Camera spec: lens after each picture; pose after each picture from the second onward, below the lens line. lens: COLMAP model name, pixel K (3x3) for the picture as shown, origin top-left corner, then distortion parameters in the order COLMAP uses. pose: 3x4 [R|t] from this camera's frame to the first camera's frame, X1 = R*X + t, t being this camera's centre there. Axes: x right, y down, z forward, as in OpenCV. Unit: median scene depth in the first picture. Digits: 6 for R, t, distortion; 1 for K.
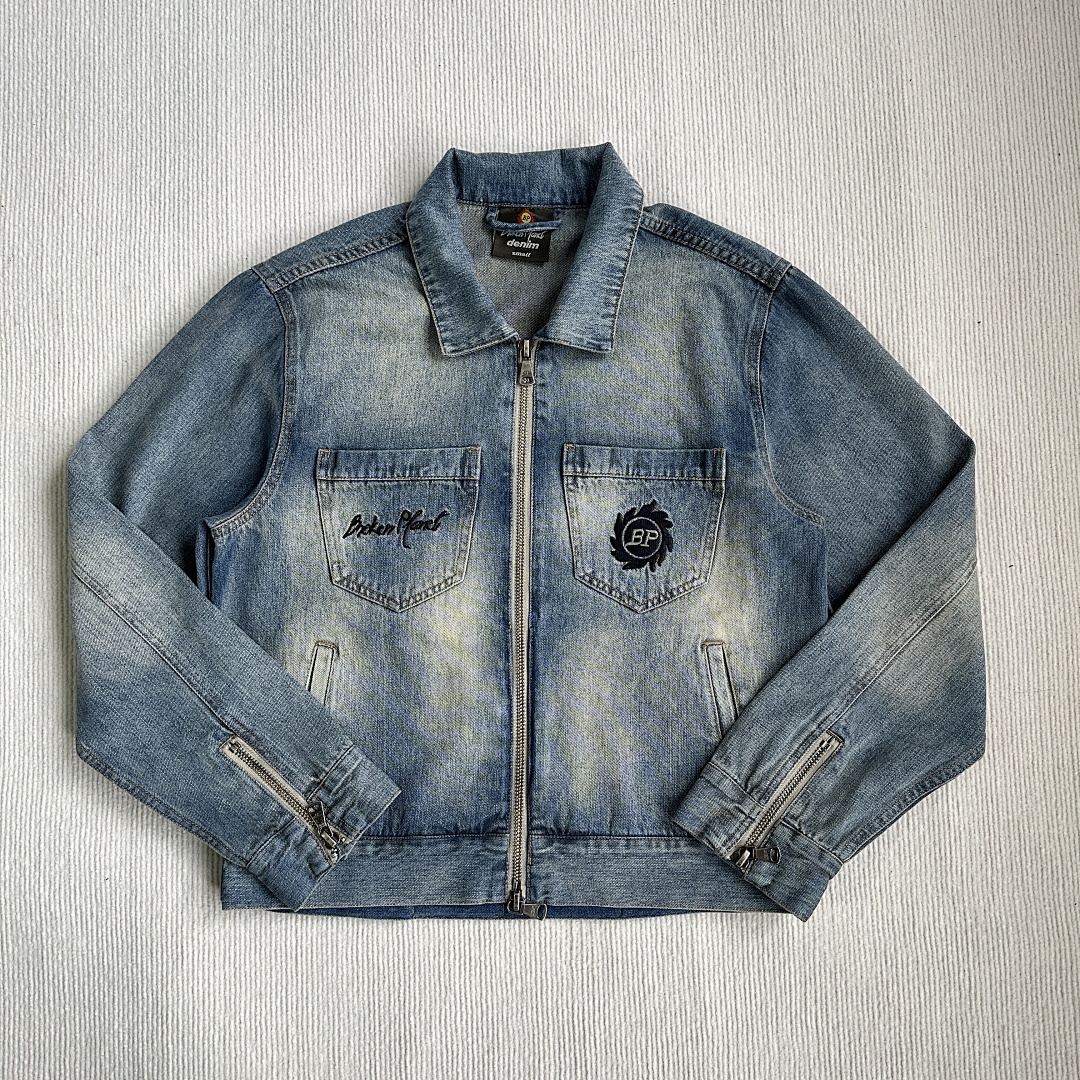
lens RADIAL K [[1019.1, 0, 543.8], [0, 1019.1, 516.5], [0, 0, 1]] dist [-0.024499, 0.000000]
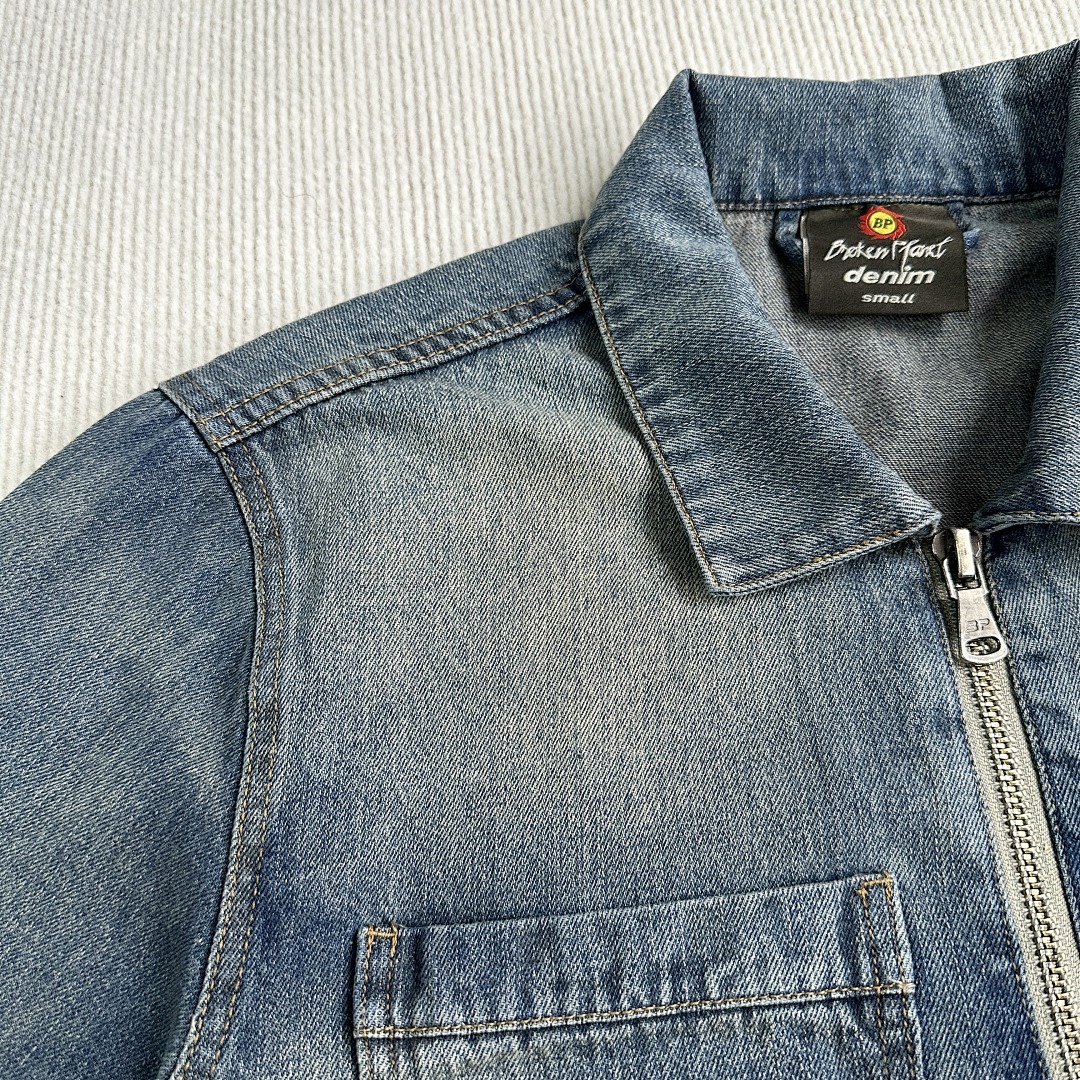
lens RADIAL K [[1019.1, 0, 545.3], [0, 1019.1, 559.2], [0, 0, 1]] dist [-0.024499, 0.000000]
pose [[0.996163, -0.085624, -0.018112, -0.152074], [0.076613, 0.953198, -0.292481, -0.077920], [0.042308, 0.289971, 0.956100, 0.683797]]
